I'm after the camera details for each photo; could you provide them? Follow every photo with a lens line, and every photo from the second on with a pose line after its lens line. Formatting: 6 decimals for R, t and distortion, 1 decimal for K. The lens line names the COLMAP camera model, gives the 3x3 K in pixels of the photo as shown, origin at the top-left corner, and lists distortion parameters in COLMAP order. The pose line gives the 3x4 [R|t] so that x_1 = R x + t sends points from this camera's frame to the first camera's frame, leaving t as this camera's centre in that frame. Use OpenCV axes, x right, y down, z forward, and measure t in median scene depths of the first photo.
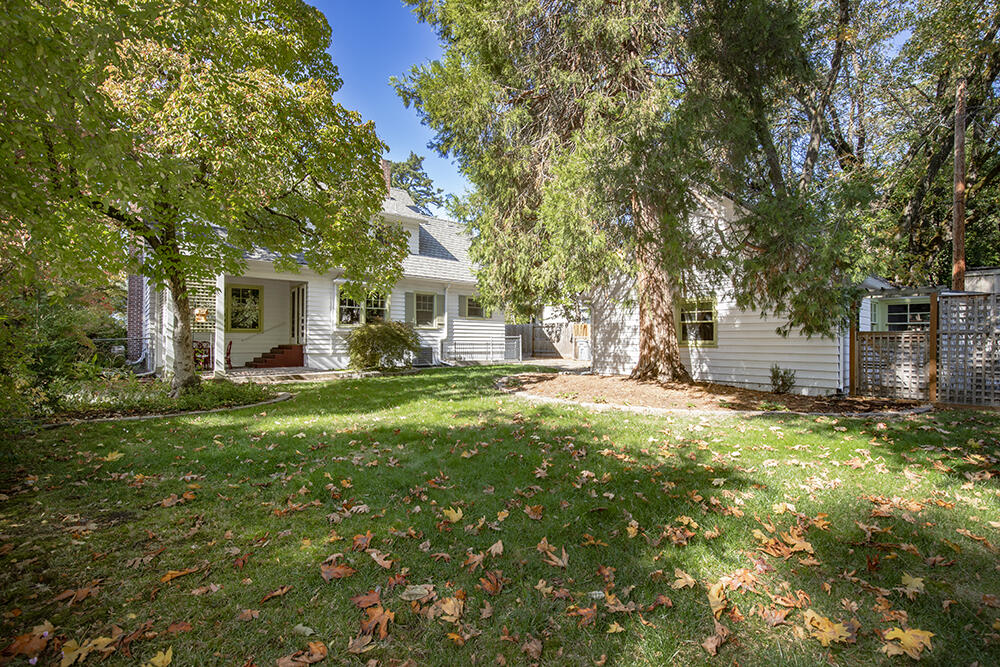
lens RADIAL K [[468.8, 0, 493.7], [0, 468.8, 337.8], [0, 0, 1]] dist [-0.020056, 0.002171]
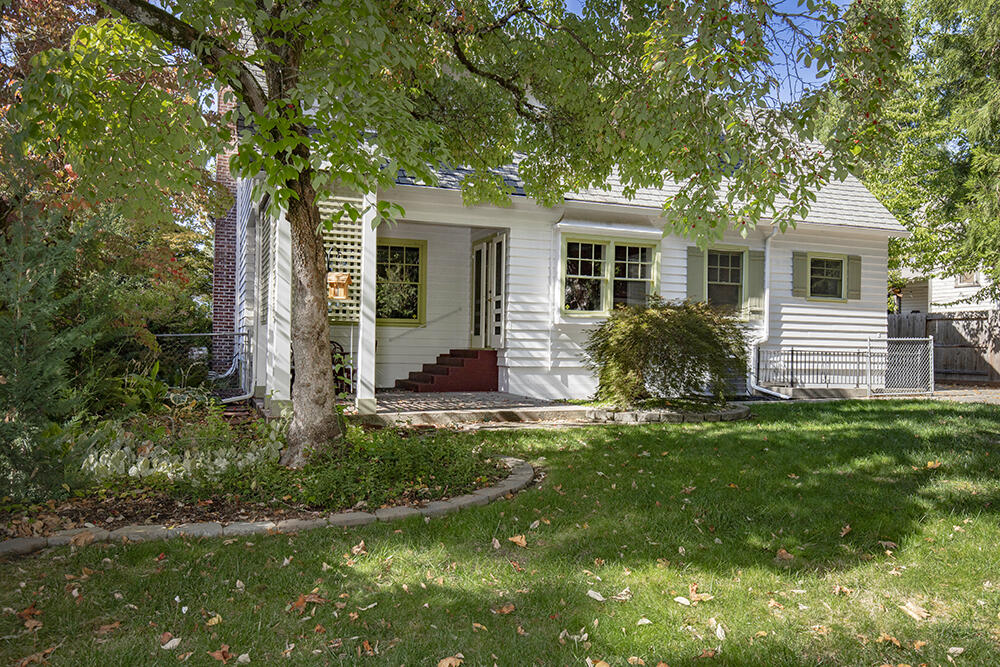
lens RADIAL K [[755.7, 0, 499.5], [0, 755.7, 336.1], [0, 0, 1]] dist [0.015359, 0.000767]
pose [[0.951479, 0.008672, -0.307592, -0.147166], [-0.010946, 0.999924, -0.005669, 0.004358], [0.307520, 0.008760, 0.951501, 0.196271]]
